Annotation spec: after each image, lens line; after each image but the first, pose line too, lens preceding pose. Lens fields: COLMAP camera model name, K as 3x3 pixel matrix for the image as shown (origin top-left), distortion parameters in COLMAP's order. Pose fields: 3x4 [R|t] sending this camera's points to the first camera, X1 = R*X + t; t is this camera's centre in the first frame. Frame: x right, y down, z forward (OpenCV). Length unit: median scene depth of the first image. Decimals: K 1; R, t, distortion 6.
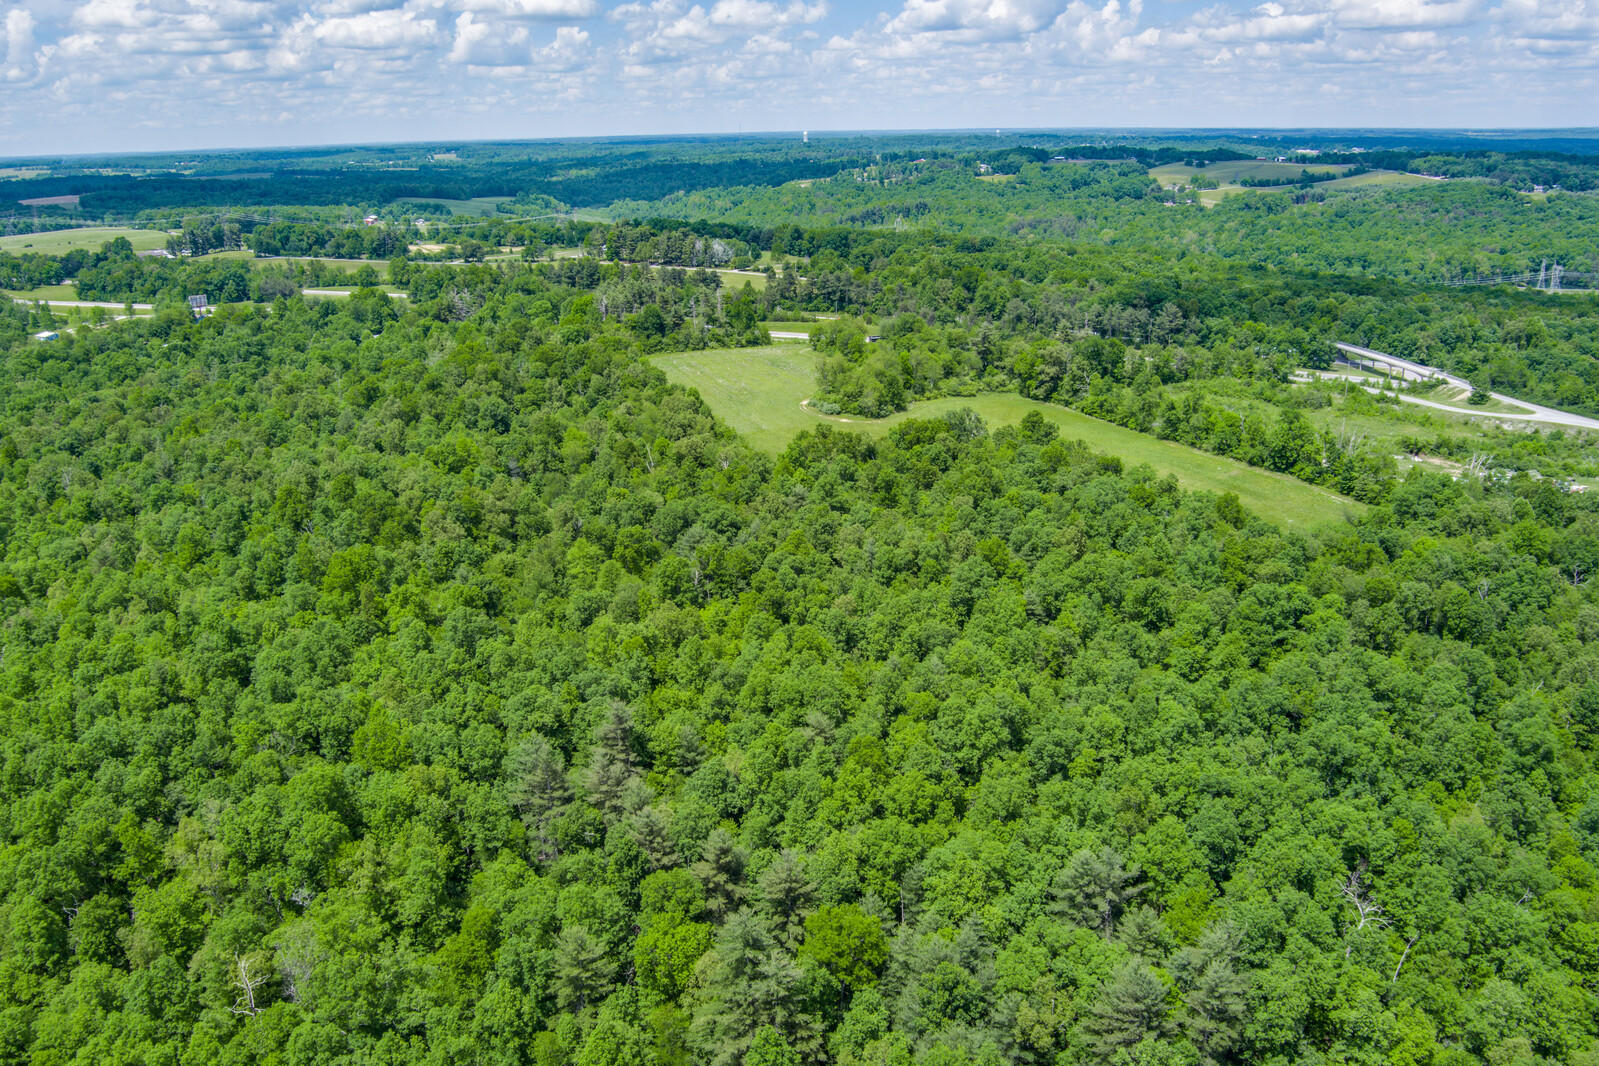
lens RADIAL K [[1298.8, 0, 799.5], [0, 1298.8, 533.0], [0, 0, 1]] dist [-0.061541, 0.003619]
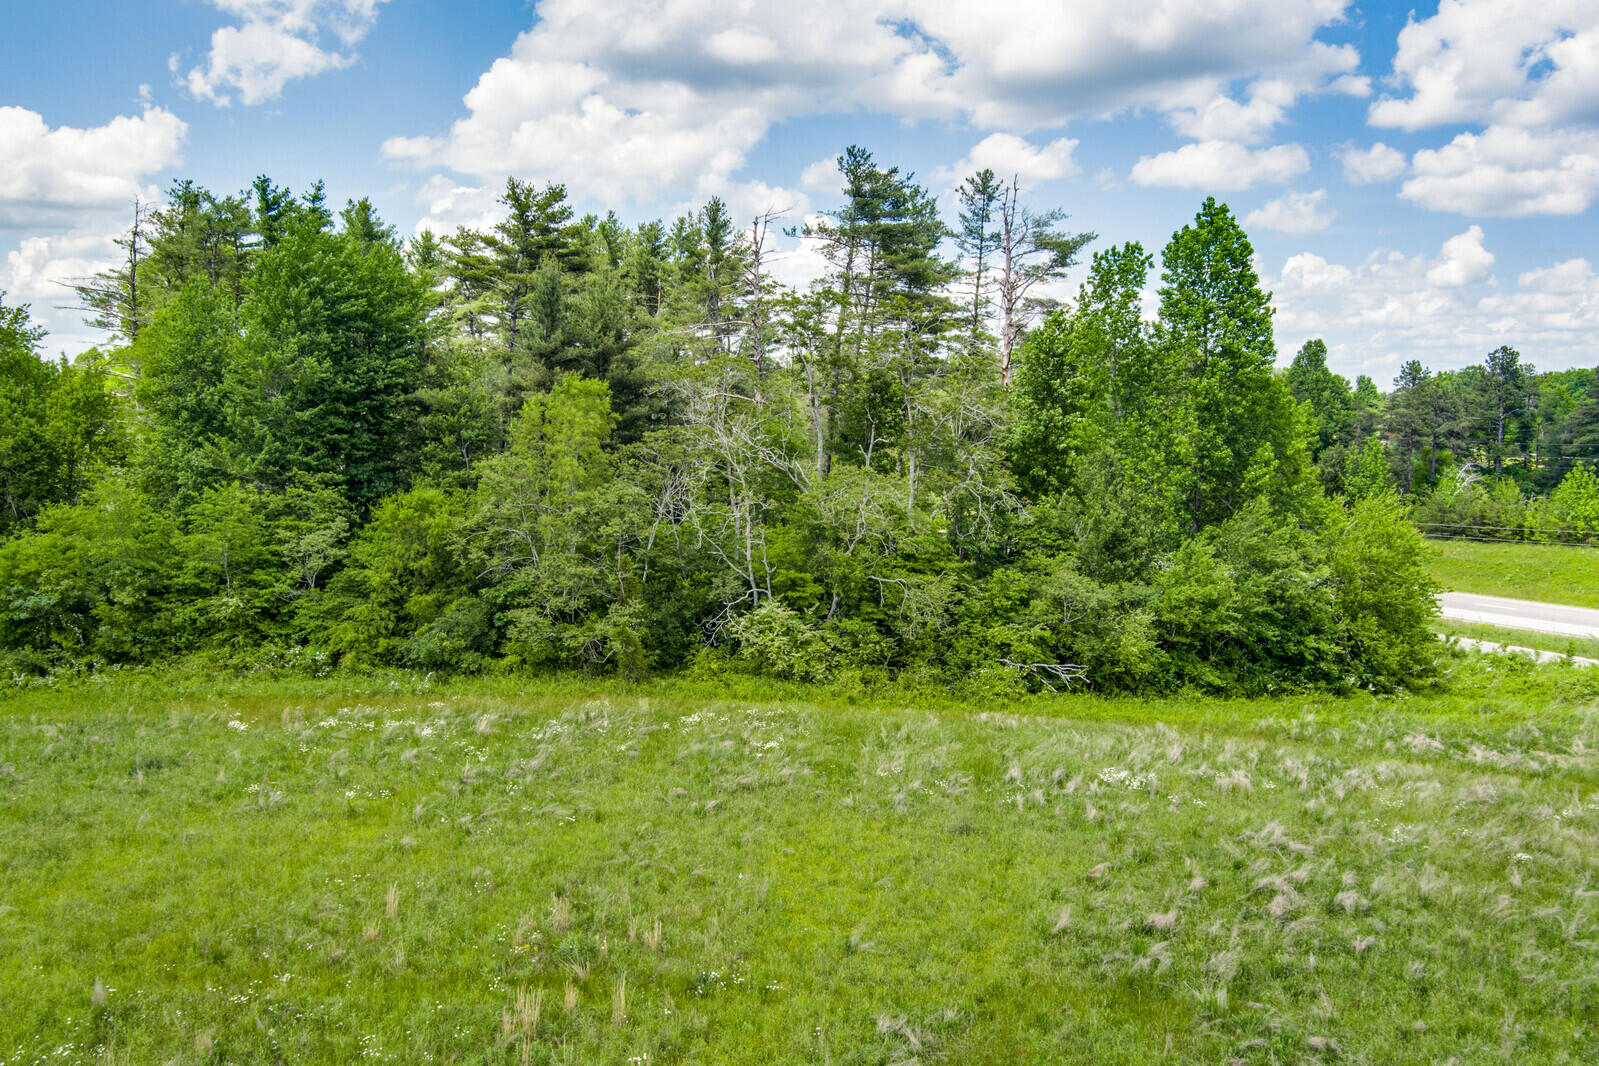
lens RADIAL K [[1151.4, 0, 799.5], [0, 1151.4, 533.0], [0, 0, 1]] dist [-0.042098, 0.000588]
pose [[0.874658, 0.081164, -0.477897, -0.025880], [-0.169945, 0.974652, -0.145507, -0.139987], [0.453973, 0.208485, 0.866281, 0.925499]]
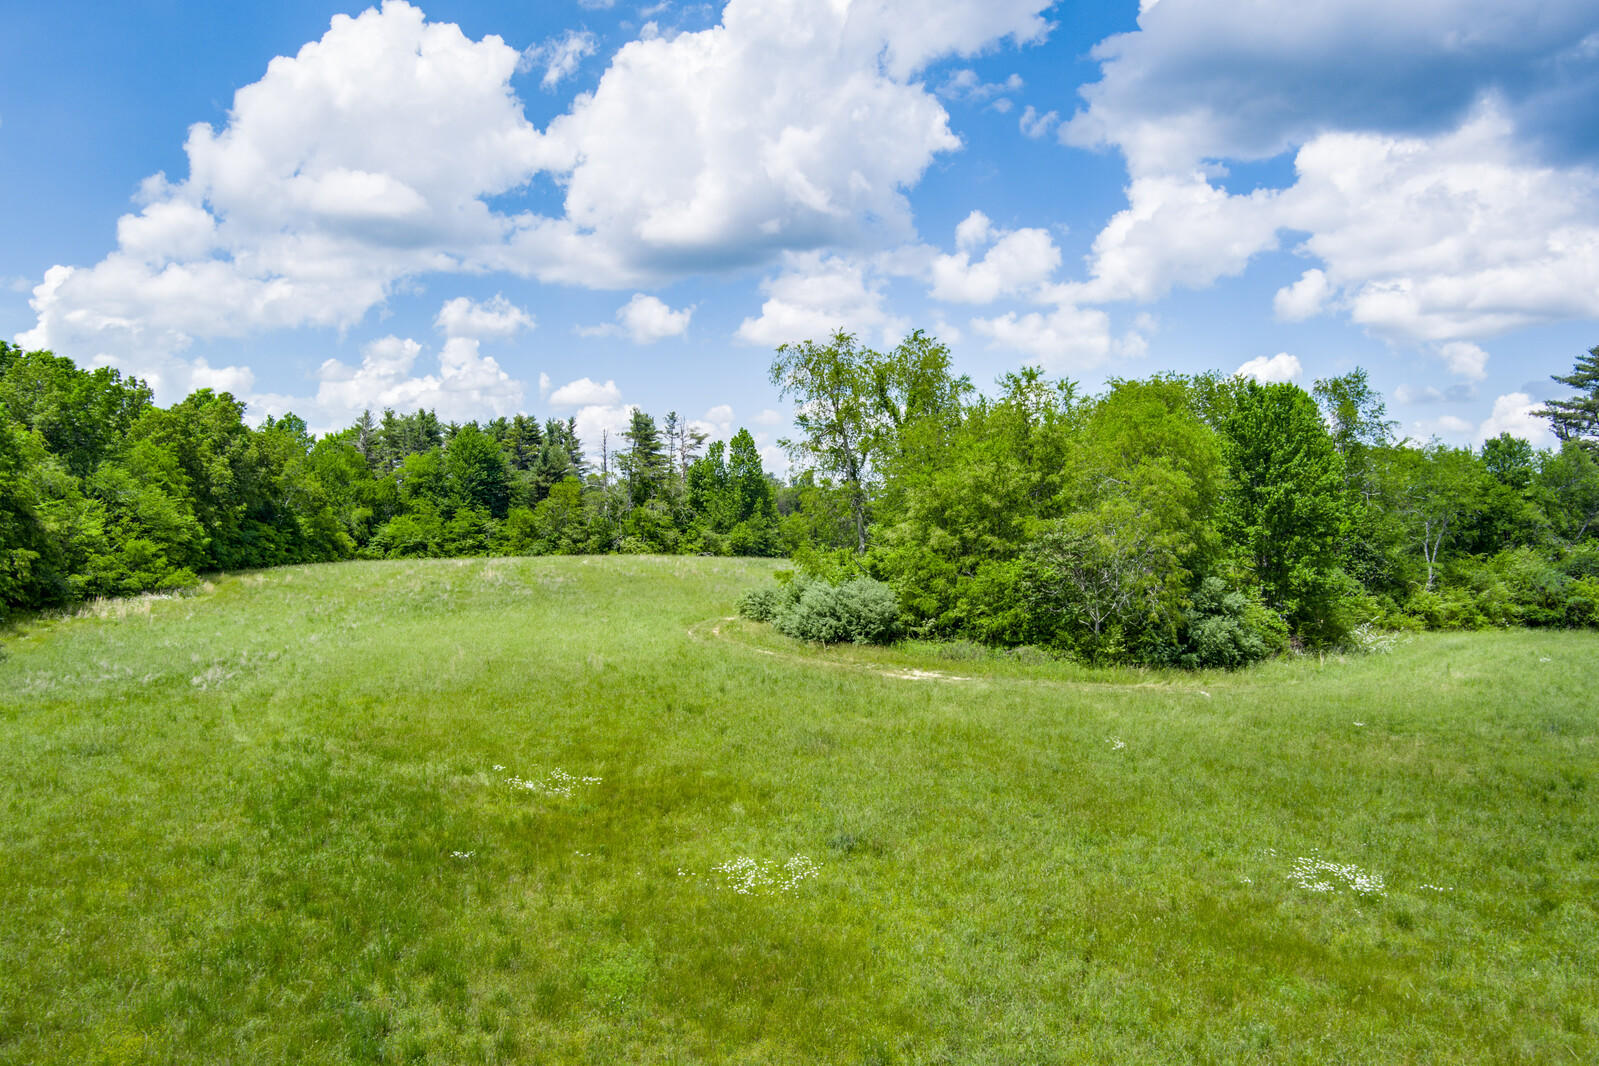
lens RADIAL K [[1298.8, 0, 799.5], [0, 1298.8, 533.0], [0, 0, 1]] dist [-0.061541, 0.003619]
pose [[0.985980, 0.018311, -0.165854, 0.034622], [-0.068490, 0.950784, -0.302190, -0.046868], [0.152158, 0.309313, 0.938708, 0.680485]]
